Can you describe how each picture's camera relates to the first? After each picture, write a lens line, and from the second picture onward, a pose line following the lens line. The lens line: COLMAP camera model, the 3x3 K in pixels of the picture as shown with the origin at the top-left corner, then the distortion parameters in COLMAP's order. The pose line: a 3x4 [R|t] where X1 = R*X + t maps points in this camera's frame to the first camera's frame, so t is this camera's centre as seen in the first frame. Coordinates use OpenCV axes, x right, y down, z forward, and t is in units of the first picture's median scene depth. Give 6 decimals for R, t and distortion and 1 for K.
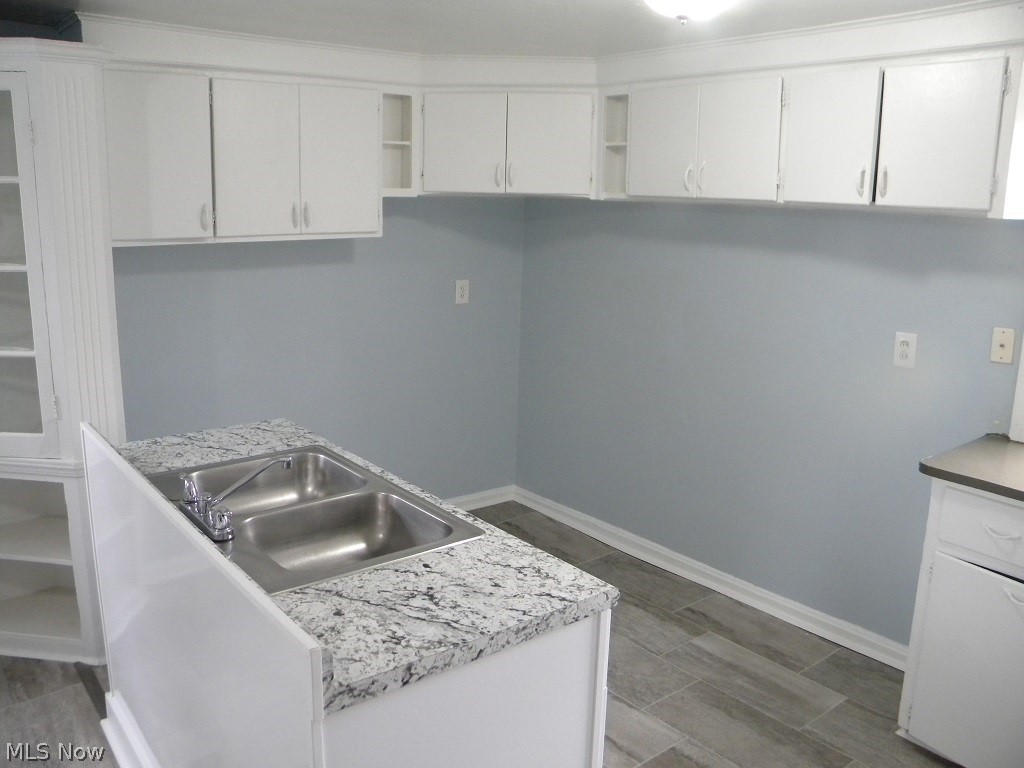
lens RADIAL K [[866.9, 0, 508.6], [0, 866.9, 375.7], [0, 0, 1]] dist [-0.170442, 0.137187]
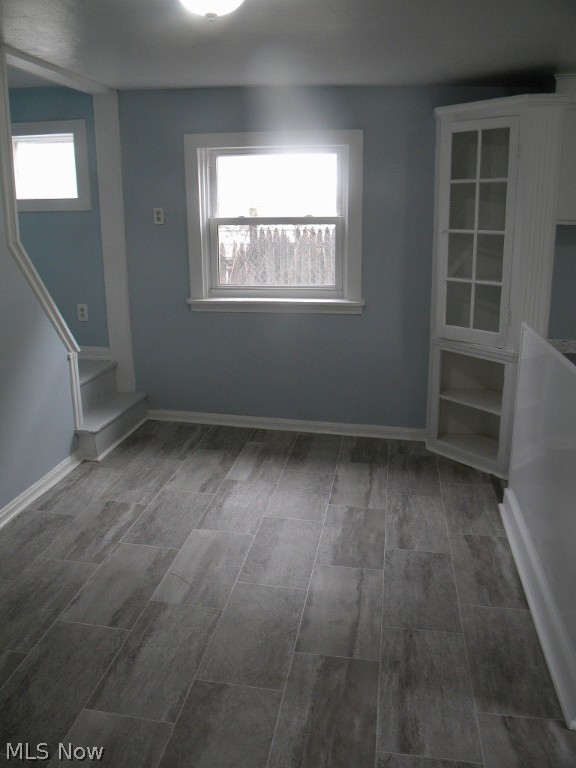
lens RADIAL K [[650.1, 0, 283.6], [0, 650.1, 388.6], [0, 0, 1]] dist [-0.170442, 0.137187]
pose [[0.668441, 0.174135, -0.723093, 0.099417], [-0.136077, 0.984429, 0.111277, 0.095684], [0.731211, 0.024014, 0.681729, -0.190805]]
